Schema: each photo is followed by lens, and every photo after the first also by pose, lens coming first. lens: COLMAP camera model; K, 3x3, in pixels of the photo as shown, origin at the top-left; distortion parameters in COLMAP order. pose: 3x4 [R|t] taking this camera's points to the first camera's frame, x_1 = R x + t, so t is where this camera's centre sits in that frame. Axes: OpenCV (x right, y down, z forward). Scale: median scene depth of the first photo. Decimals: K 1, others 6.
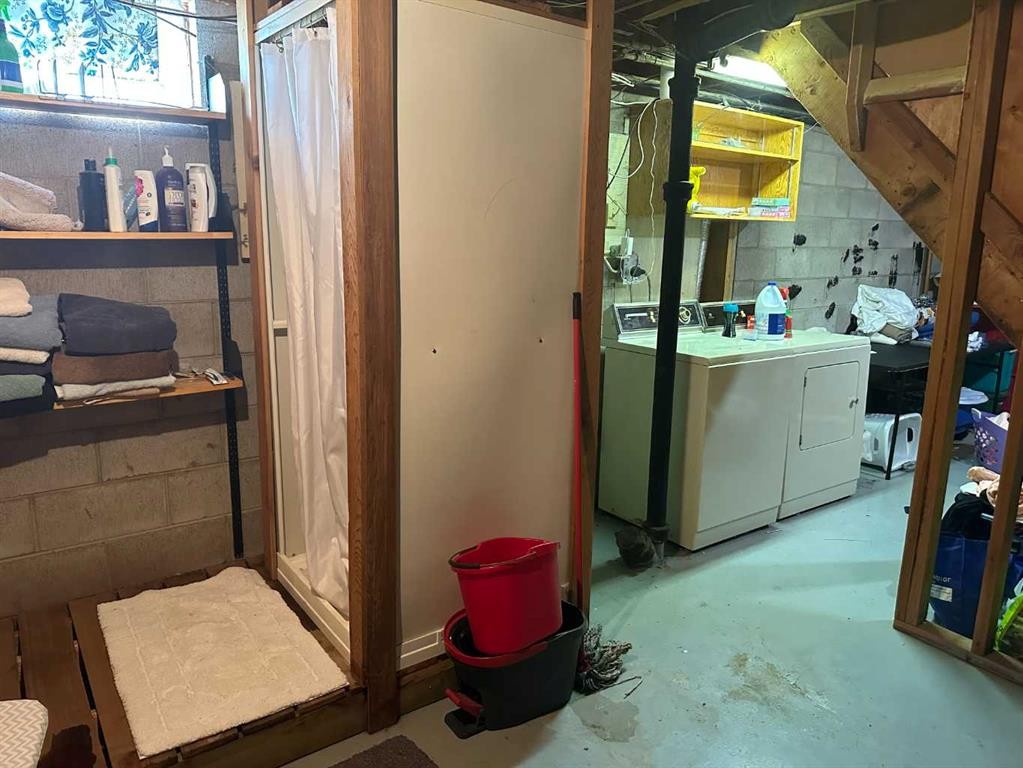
lens RADIAL K [[729.3, 0, 510.3], [0, 729.3, 383.0], [0, 0, 1]] dist [-0.026865, -0.001189]
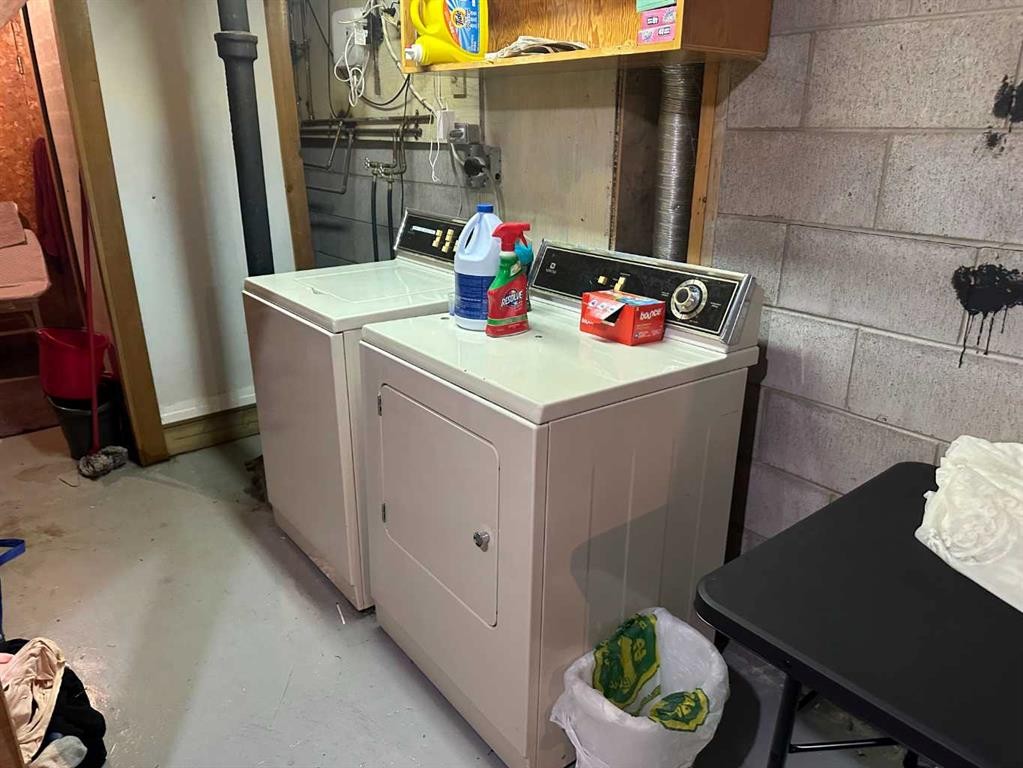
lens RADIAL K [[729.3, 0, 509.2], [0, 729.3, 387.9], [0, 0, 1]] dist [-0.026865, -0.001189]
pose [[0.039405, 0.312882, -0.948974, 0.719006], [-0.197701, 0.933379, 0.299531, -0.145470], [0.979470, 0.175810, 0.098637, 0.846321]]
